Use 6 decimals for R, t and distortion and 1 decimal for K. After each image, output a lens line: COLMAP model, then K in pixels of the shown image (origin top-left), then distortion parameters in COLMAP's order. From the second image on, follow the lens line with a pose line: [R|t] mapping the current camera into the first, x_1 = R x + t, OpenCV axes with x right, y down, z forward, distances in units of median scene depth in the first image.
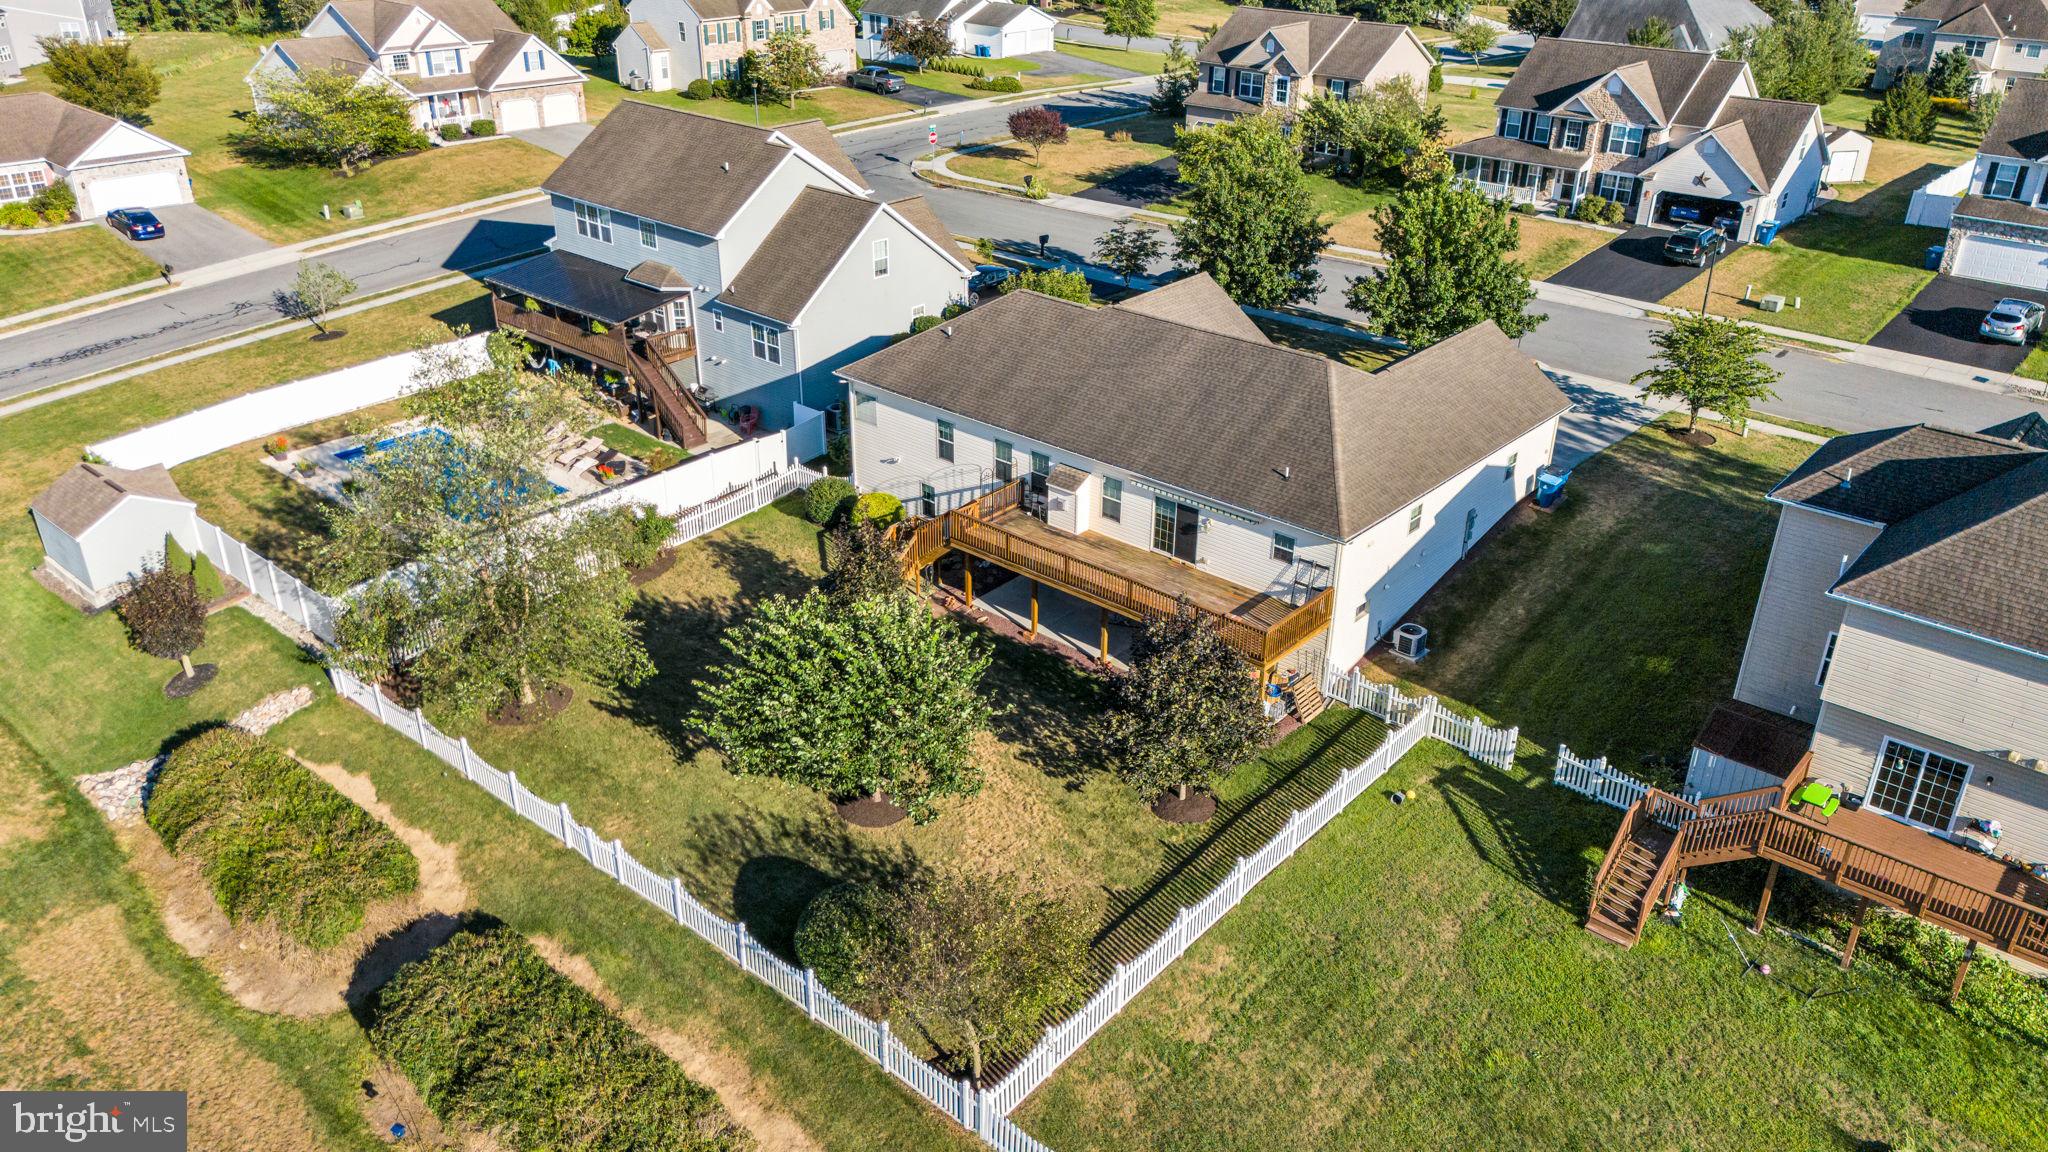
lens RADIAL K [[1494.1, 0, 1030.3], [0, 1494.1, 573.5], [0, 0, 1]] dist [0.087547, -0.088059]
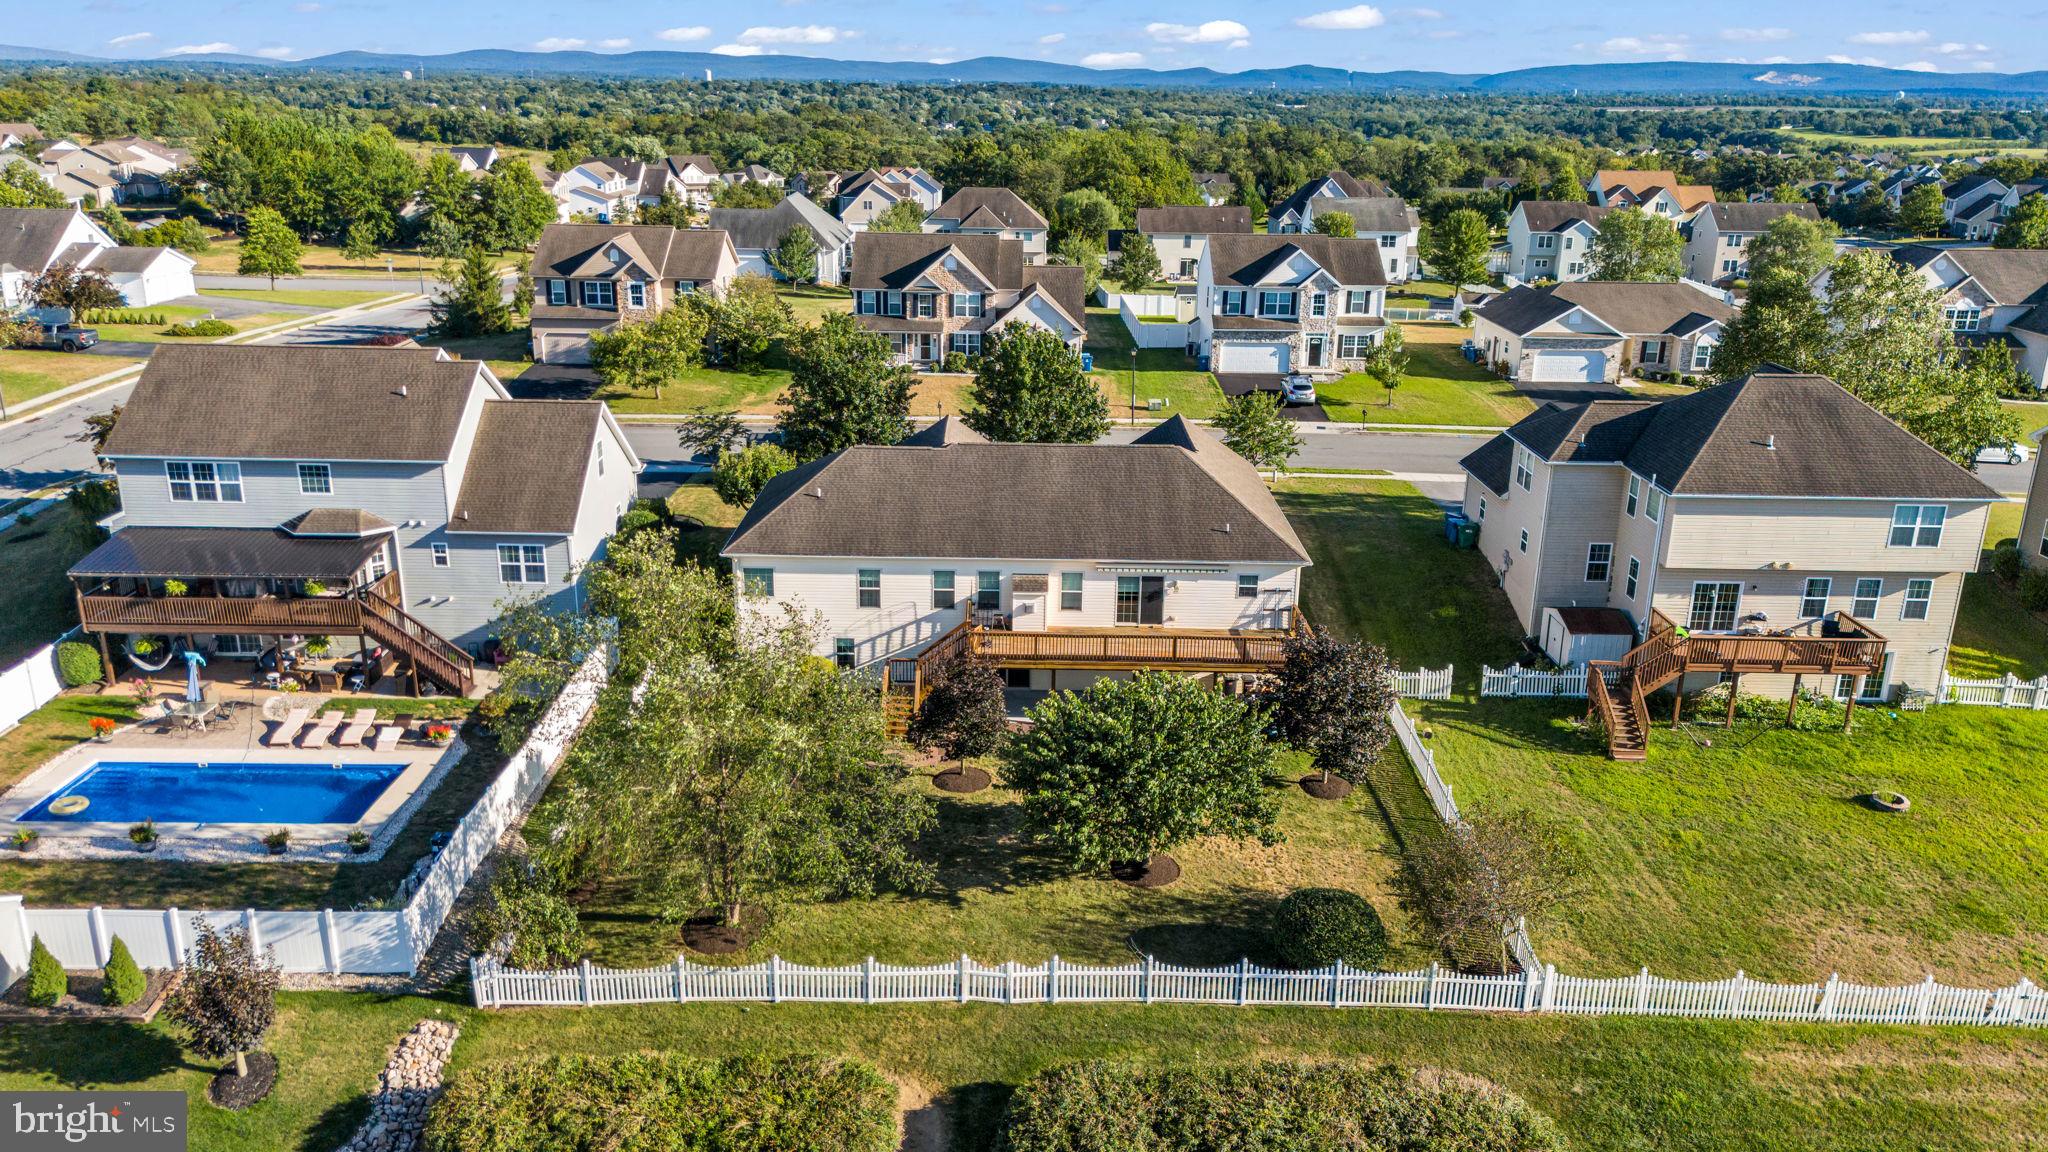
lens RADIAL K [[1494.1, 0, 1030.3], [0, 1494.1, 573.5], [0, 0, 1]] dist [0.087547, -0.088059]
pose [[0.759092, -0.202760, 0.618601, -0.494769], [0.289307, 0.956334, -0.041553, -0.018464], [-0.583164, 0.210508, 0.784606, 0.091608]]
